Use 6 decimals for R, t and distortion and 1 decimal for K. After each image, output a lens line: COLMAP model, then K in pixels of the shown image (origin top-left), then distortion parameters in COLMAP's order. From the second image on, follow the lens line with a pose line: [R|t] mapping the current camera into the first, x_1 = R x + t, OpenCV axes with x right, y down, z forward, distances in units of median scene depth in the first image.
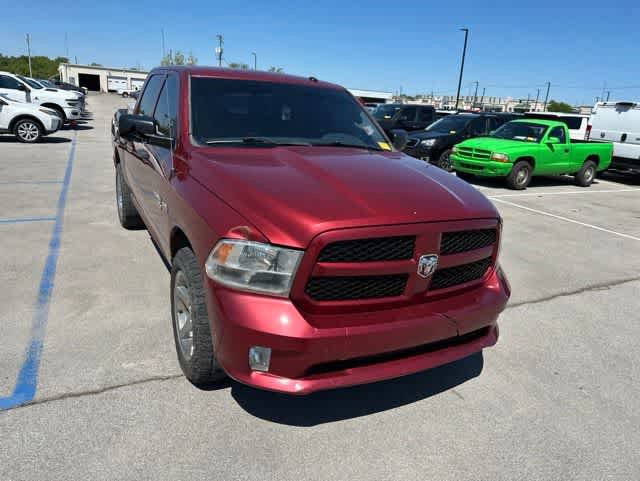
lens RADIAL K [[450.0, 0, 320.0], [0, 450.0, 240.5], [0, 0, 1]] dist [0.004005, -0.002628]
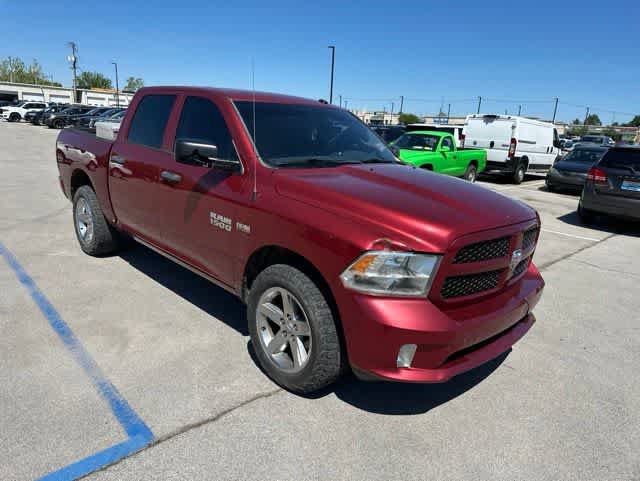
lens RADIAL K [[442.9, 0, 318.4], [0, 442.9, 238.1], [0, 0, 1]] dist [0.063452, -0.078820]
pose [[0.961249, -0.078006, 0.264415, -0.339580], [0.085024, 0.996263, -0.015184, -0.016629], [-0.262242, 0.037077, 0.964290, -0.013836]]
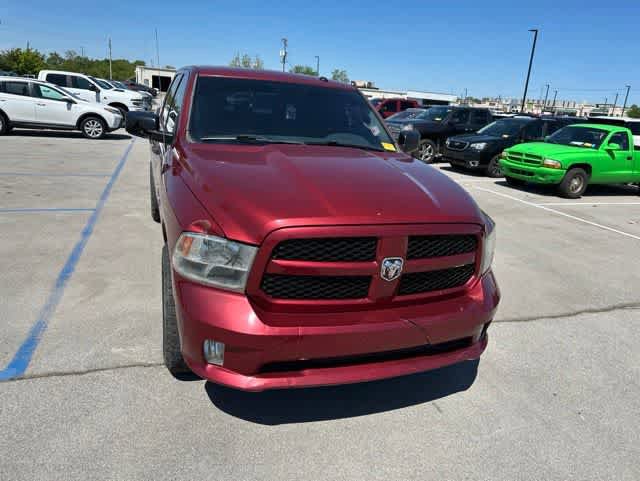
lens RADIAL K [[446.3, 0, 320.0], [0, 446.3, 240.5], [0, 0, 1]] dist [0.029642, -0.036596]
pose [[0.991361, 0.046385, -0.122685, 0.116489], [-0.046815, 0.998903, -0.000624, 0.001217], [0.122521, 0.006362, 0.992446, 0.017763]]
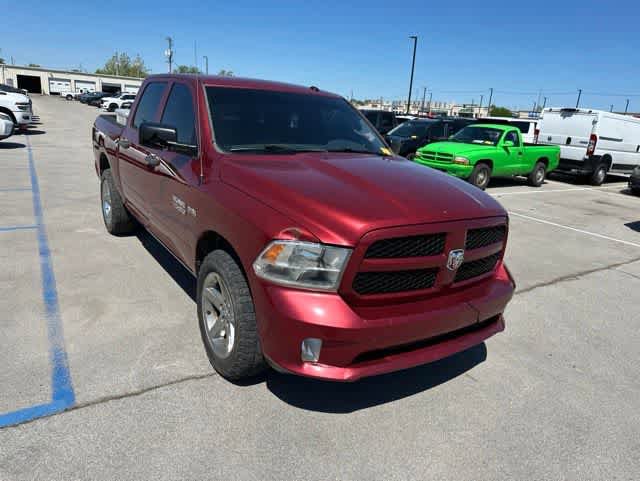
lens RADIAL K [[446.3, 0, 320.0], [0, 446.3, 240.5], [0, 0, 1]] dist [0.029642, -0.036596]
pose [[0.994729, -0.025325, 0.099359, -0.117271], [0.026019, 0.999645, -0.005691, 0.003474], [-0.099179, 0.008246, 0.995035, -0.039175]]
